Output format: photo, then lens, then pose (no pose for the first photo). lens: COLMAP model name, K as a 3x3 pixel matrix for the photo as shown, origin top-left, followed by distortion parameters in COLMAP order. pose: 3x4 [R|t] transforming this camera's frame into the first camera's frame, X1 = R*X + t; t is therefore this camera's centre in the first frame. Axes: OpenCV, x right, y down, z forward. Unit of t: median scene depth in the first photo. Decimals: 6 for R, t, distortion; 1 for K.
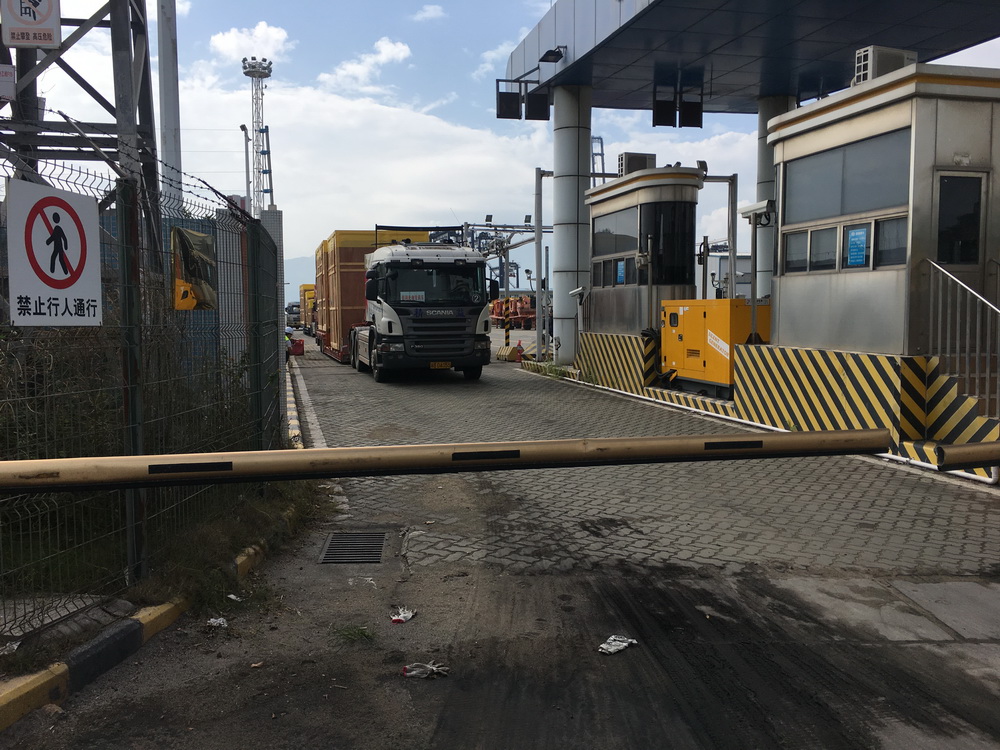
lens RADIAL K [[848.5, 0, 500.0], [0, 848.5, 375.0], [0, 0, 1]] dist [0.061556, -0.086820]
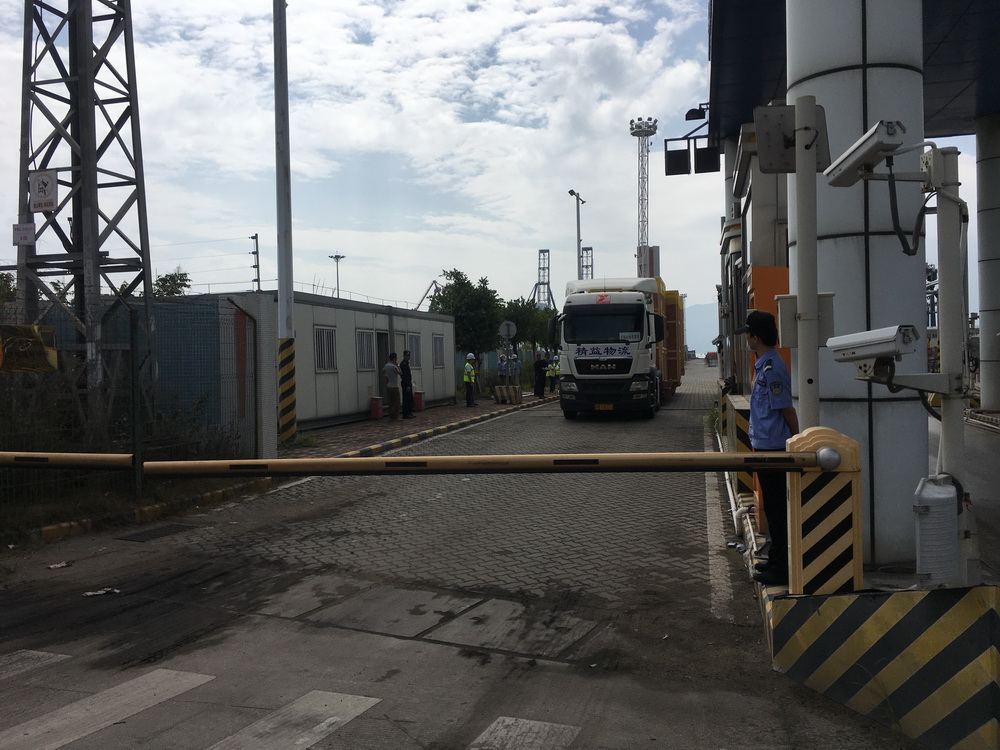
lens RADIAL K [[851.8, 0, 502.0], [0, 851.8, 377.9], [0, 0, 1]] dist [0.061241, -0.092160]
pose [[0.886898, -0.000181, -0.461965, 1.198819], [-0.022168, 0.998831, -0.042951, -0.014111], [0.461433, 0.048334, 0.885858, -0.048703]]
